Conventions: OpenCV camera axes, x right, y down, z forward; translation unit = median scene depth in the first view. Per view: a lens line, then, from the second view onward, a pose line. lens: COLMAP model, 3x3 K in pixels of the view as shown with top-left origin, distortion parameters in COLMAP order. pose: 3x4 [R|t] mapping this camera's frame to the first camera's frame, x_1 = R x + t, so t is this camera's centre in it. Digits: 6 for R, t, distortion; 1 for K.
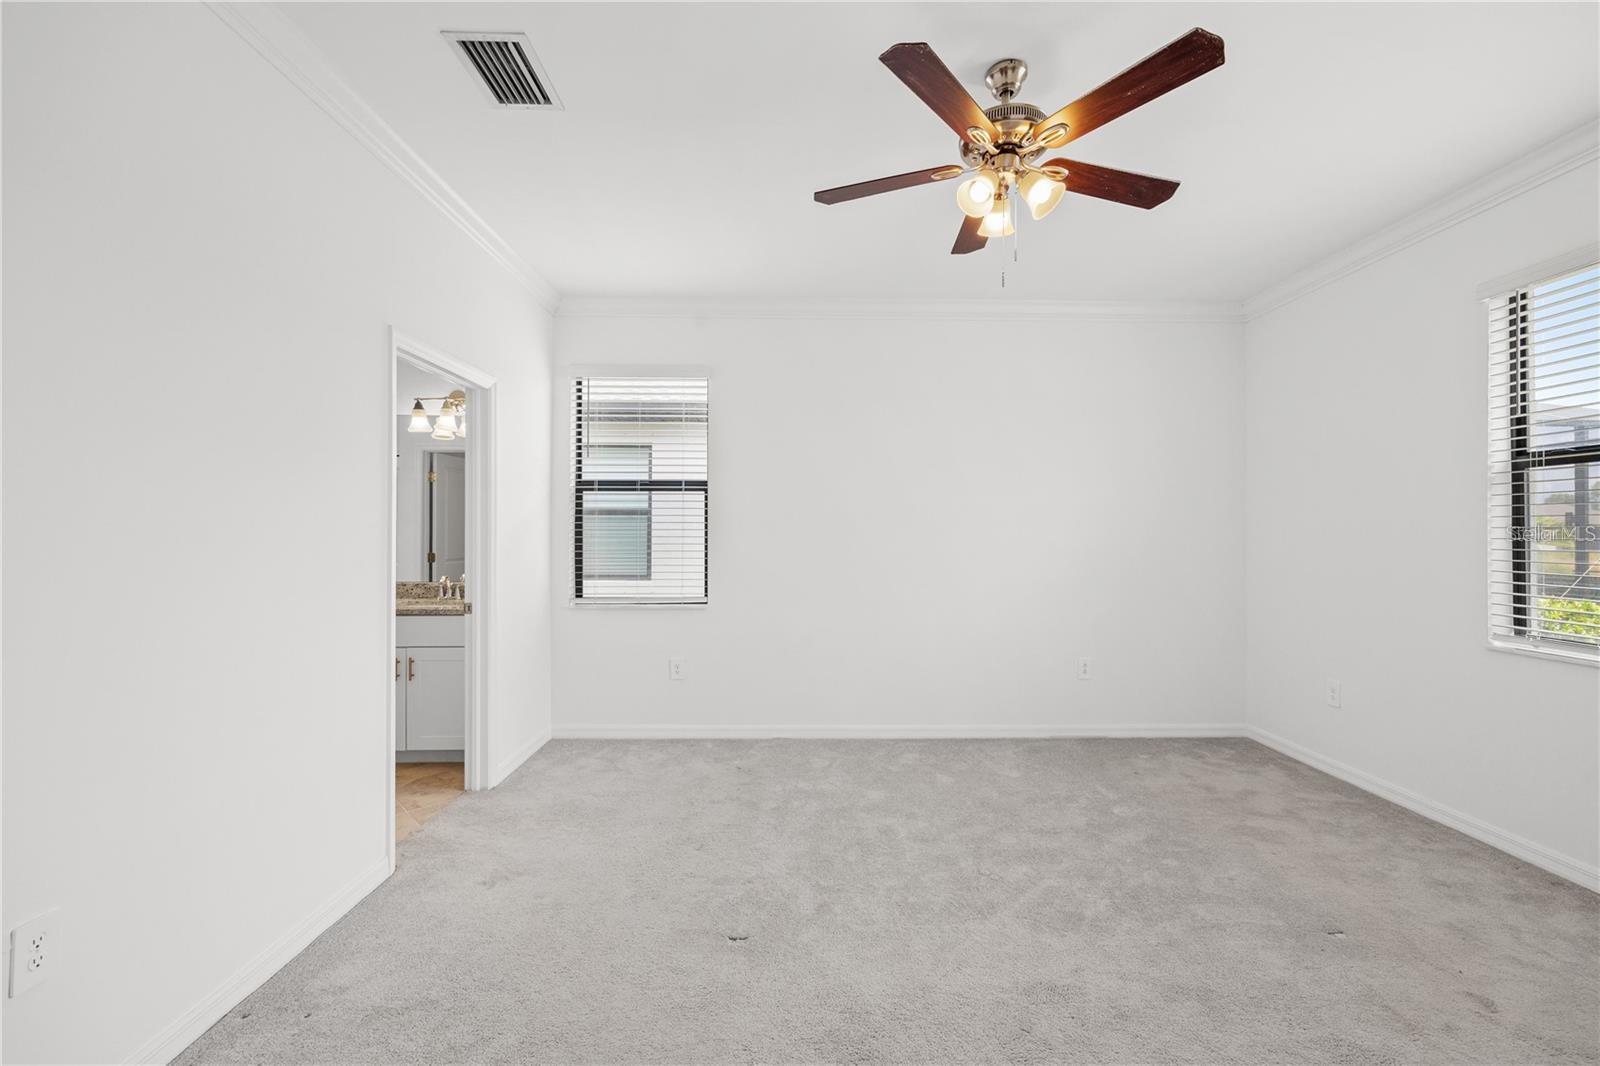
lens RADIAL K [[651.1, 0, 800.0], [0, 651.1, 533.0], [0, 0, 1]] dist [-0.001138, 0.000205]
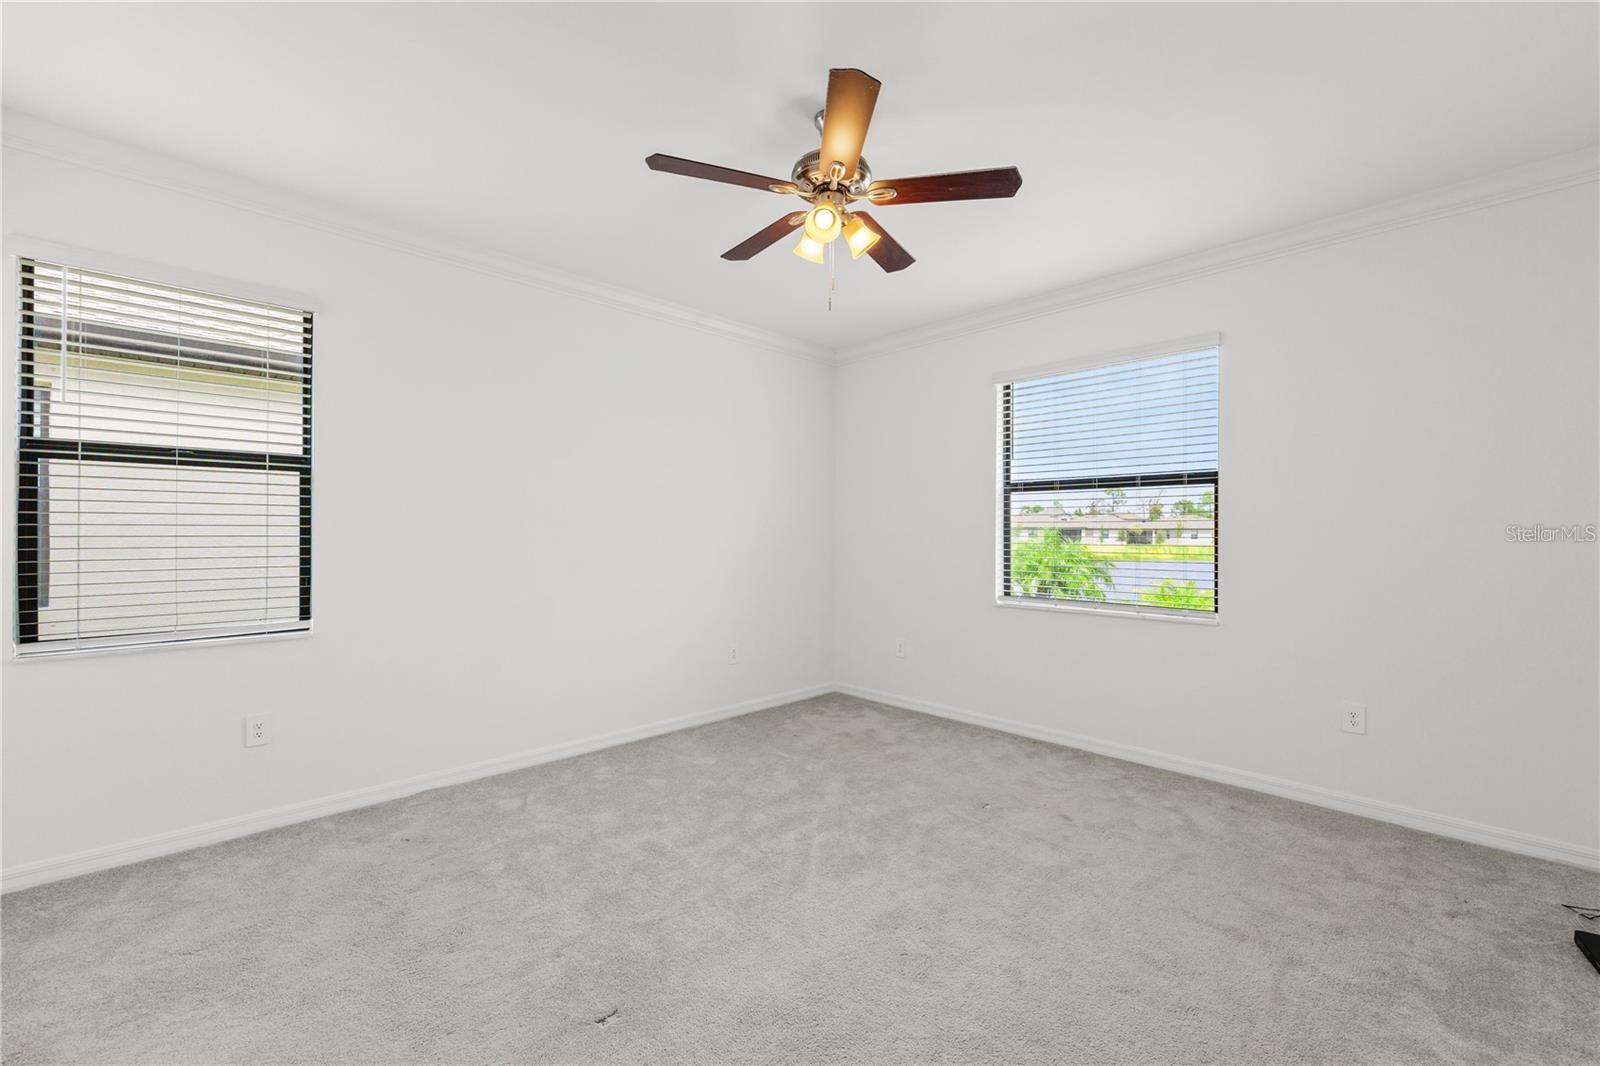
lens RADIAL K [[656.2, 0, 804.2], [0, 656.2, 533.9], [0, 0, 1]] dist [0.000573, 0.000251]
pose [[0.724003, -0.000251, 0.689796, -0.326457], [-0.003291, 0.999987, 0.003817, -0.001288], [-0.689789, -0.005033, 0.723993, 0.143498]]
